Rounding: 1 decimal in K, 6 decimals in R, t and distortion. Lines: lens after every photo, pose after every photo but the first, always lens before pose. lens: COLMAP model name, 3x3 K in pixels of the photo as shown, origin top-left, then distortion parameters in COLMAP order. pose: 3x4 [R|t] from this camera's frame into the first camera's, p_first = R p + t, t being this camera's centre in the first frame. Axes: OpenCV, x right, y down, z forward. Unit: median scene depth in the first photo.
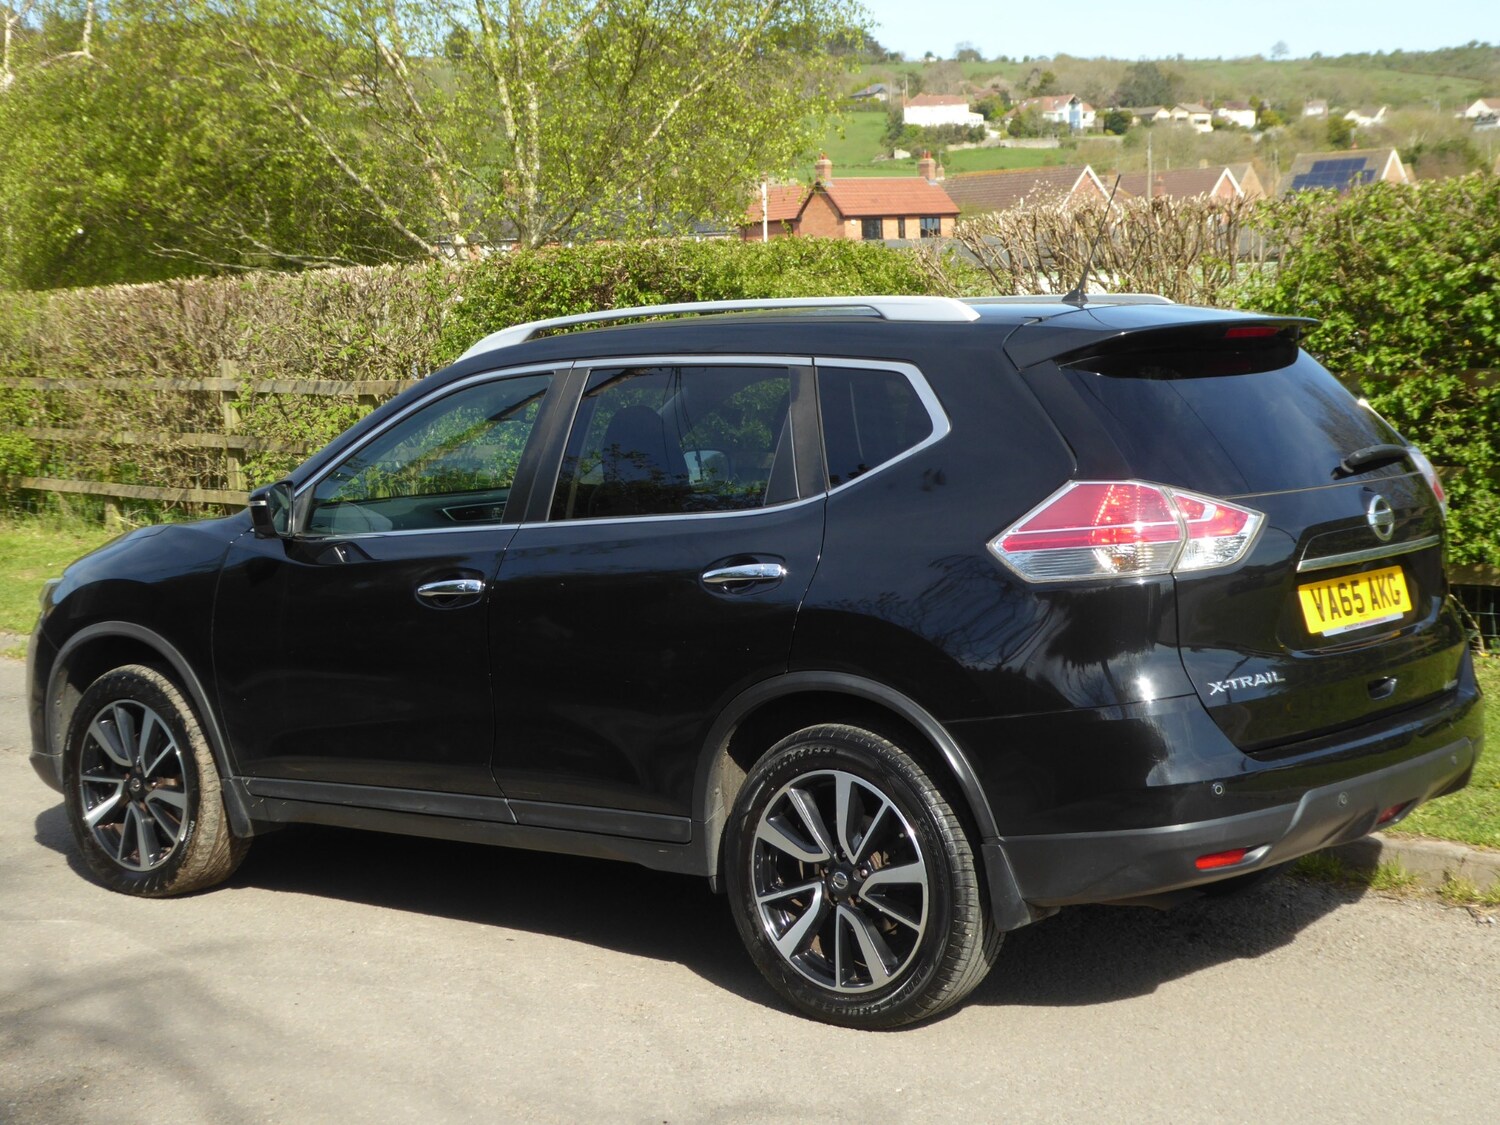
lens RADIAL K [[2445.0, 0, 750.0], [0, 2445.0, 562.5], [0, 0, 1]] dist [0.049558, -0.051583]
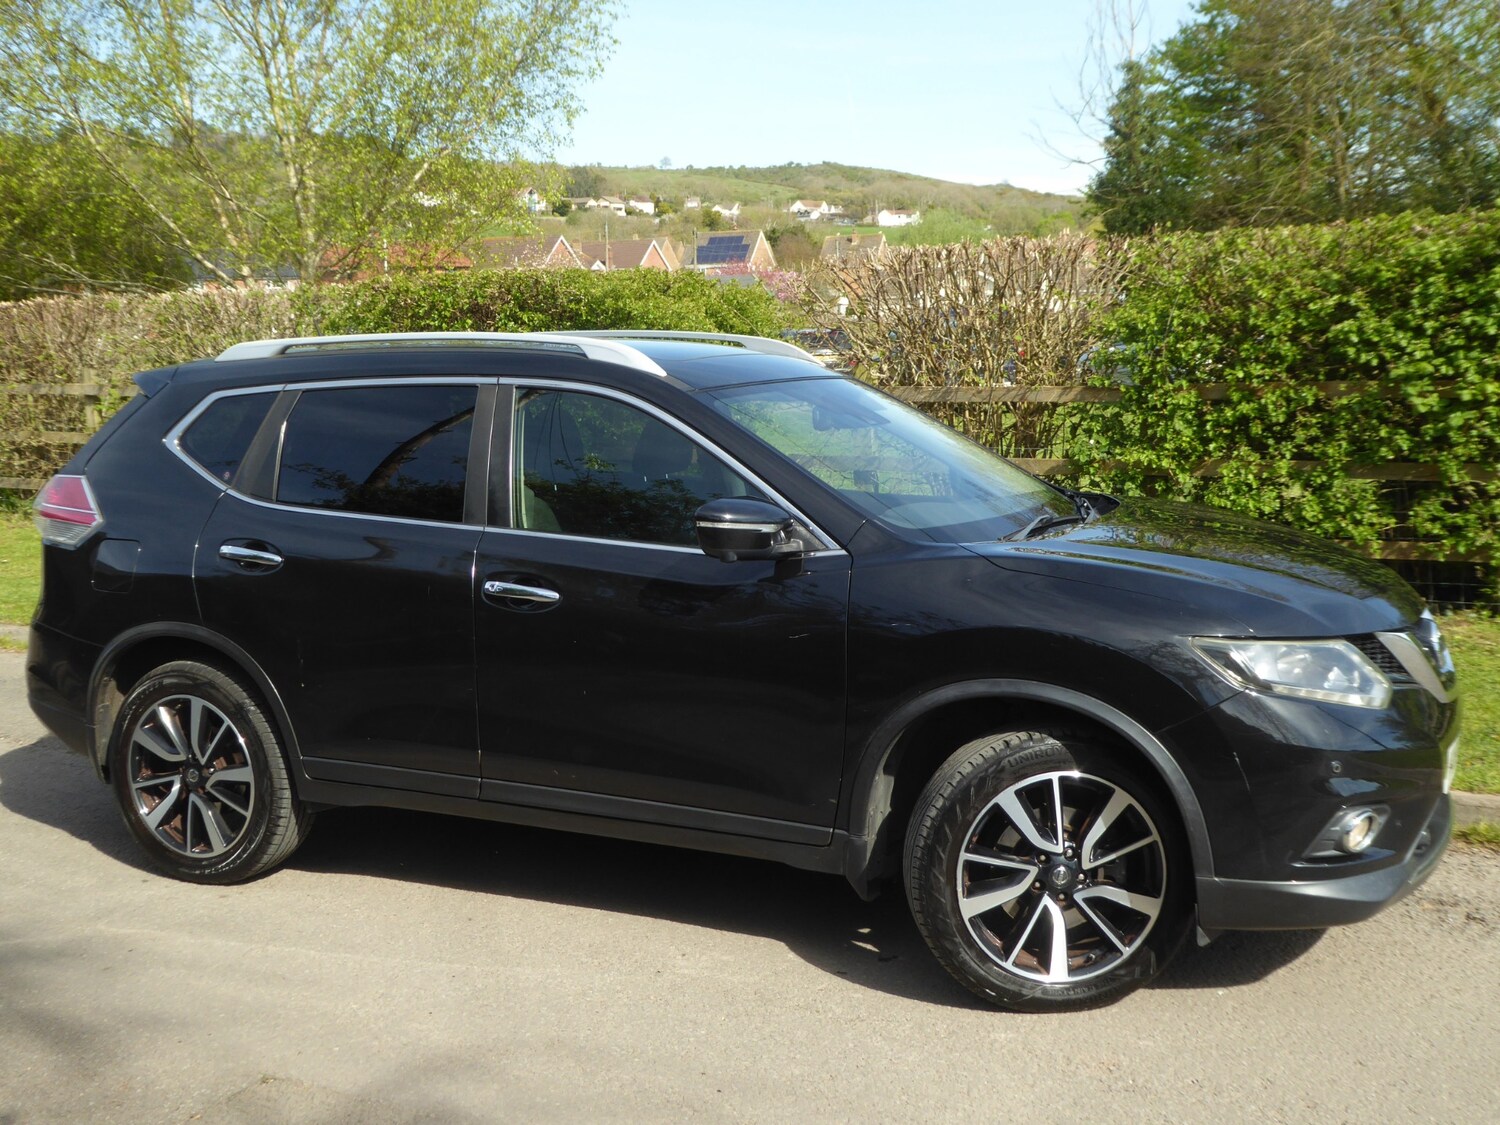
lens RADIAL K [[1677.3, 0, 750.0], [0, 1677.3, 562.5], [0, 0, 1]] dist [0.007769, -0.023425]
pose [[0.966056, -0.024248, 0.257192, -0.276671], [0.016267, 0.999319, 0.033113, -0.027862], [-0.257820, -0.027805, 0.965793, 0.348554]]
